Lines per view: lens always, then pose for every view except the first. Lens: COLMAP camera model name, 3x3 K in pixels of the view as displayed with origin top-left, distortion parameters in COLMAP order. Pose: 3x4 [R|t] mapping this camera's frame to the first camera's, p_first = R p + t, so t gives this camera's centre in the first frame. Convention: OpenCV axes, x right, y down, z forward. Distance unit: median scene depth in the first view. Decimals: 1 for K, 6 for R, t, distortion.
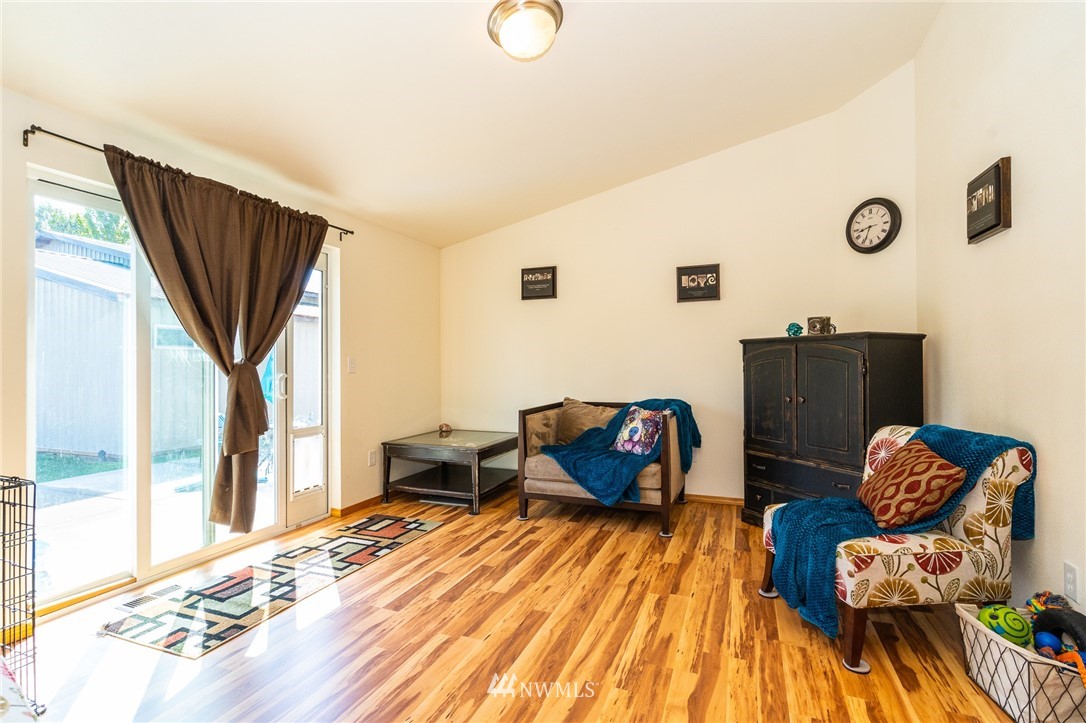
lens RADIAL K [[495.9, 0, 537.8], [0, 495.9, 361.2], [0, 0, 1]] dist [-0.000201, 0.000338]
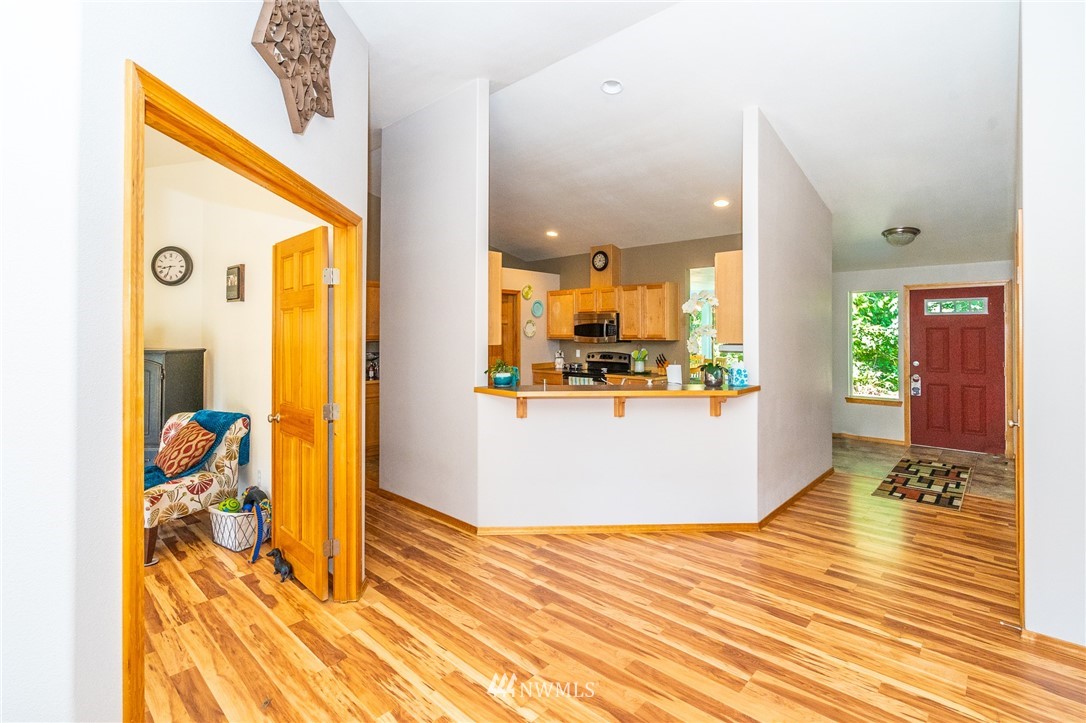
lens RADIAL K [[504.6, 0, 549.9], [0, 504.6, 330.3], [0, 0, 1]] dist [-0.000428, 0.000051]
pose [[0.341467, 0.015926, 0.939759, -0.471512], [-0.010545, 0.999858, -0.013113, -0.150895], [-0.939835, -0.005432, 0.341587, -0.782732]]
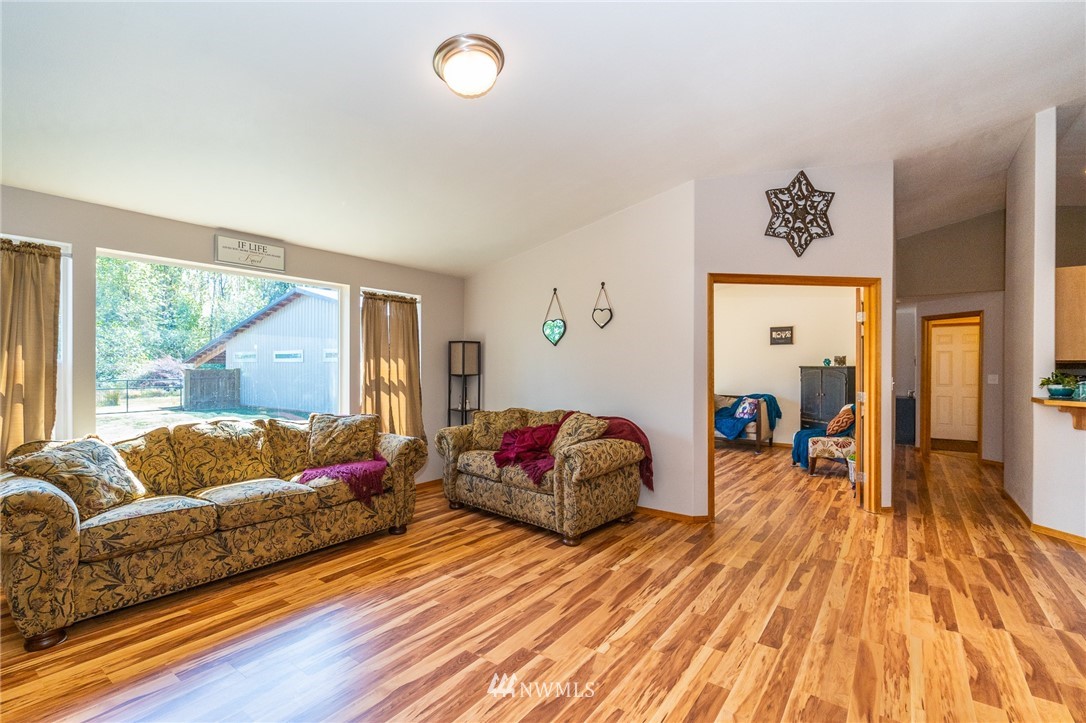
lens RADIAL K [[495.9, 0, 537.8], [0, 495.9, 361.2], [0, 0, 1]] dist [-0.000201, 0.000338]
pose [[0.970592, 0.010655, -0.240496, -0.284908], [-0.011481, 0.999932, -0.002033, -0.083574], [0.240458, 0.004734, 0.970648, -2.305883]]
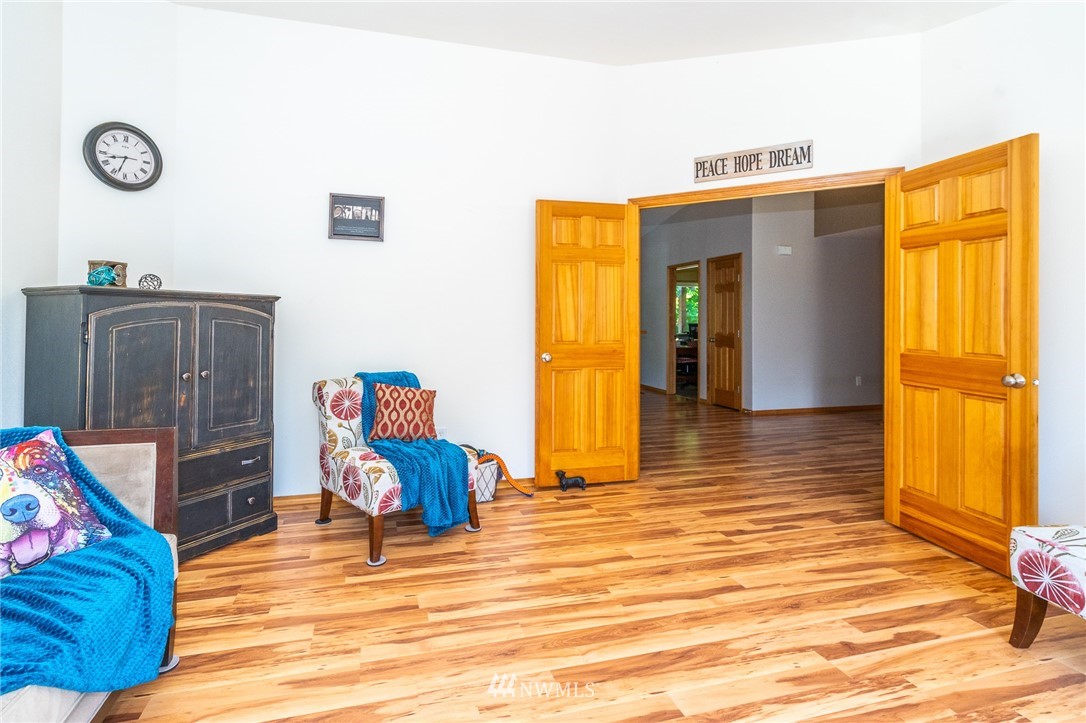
lens RADIAL K [[488.1, 0, 515.6], [0, 488.1, 320.3], [0, 0, 1]] dist [-0.001079, -0.000040]
pose [[-0.591265, 0.012218, 0.806385, -0.581541], [-0.002917, 0.999846, -0.017288, 0.008402], [-0.806472, -0.012574, -0.591139, 1.630499]]
